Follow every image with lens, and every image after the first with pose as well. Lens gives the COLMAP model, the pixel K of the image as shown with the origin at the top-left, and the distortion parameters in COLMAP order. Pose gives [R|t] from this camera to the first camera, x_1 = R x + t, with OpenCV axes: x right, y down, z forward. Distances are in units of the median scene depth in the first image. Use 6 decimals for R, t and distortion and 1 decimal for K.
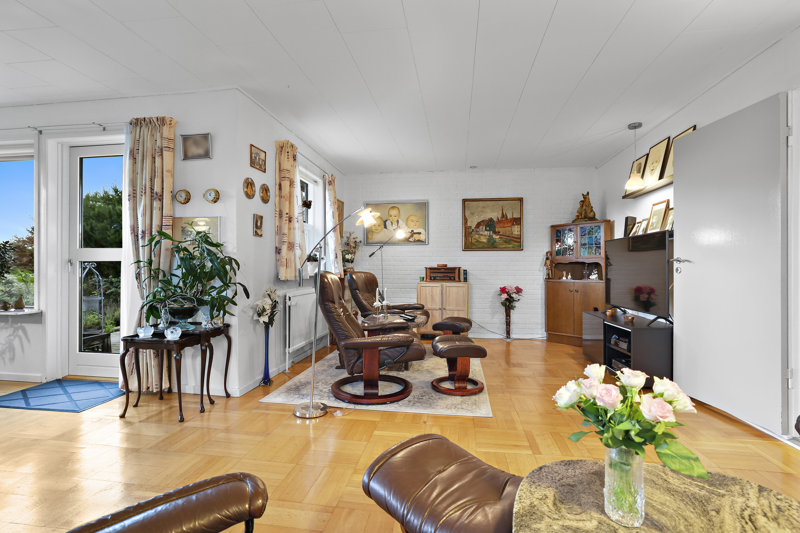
lens RADIAL K [[378.3, 0, 401.1], [0, 378.3, 256.7], [0, 0, 1]] dist [-0.011360, 0.001424]
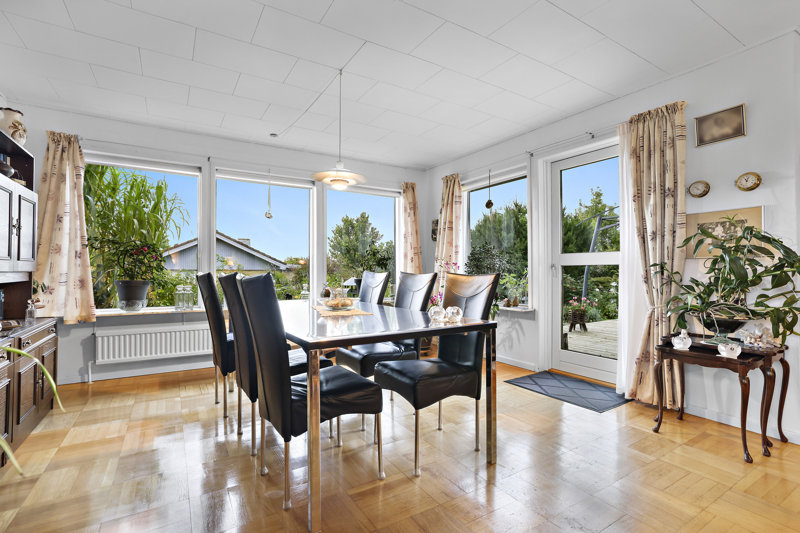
lens RADIAL K [[378.3, 0, 401.1], [0, 378.3, 256.7], [0, 0, 1]] dist [-0.011360, 0.001424]
pose [[0.651695, -0.030939, -0.757850, -0.384041], [0.023185, 0.999513, -0.020867, -0.002422], [0.758127, -0.003972, 0.652095, -0.076856]]
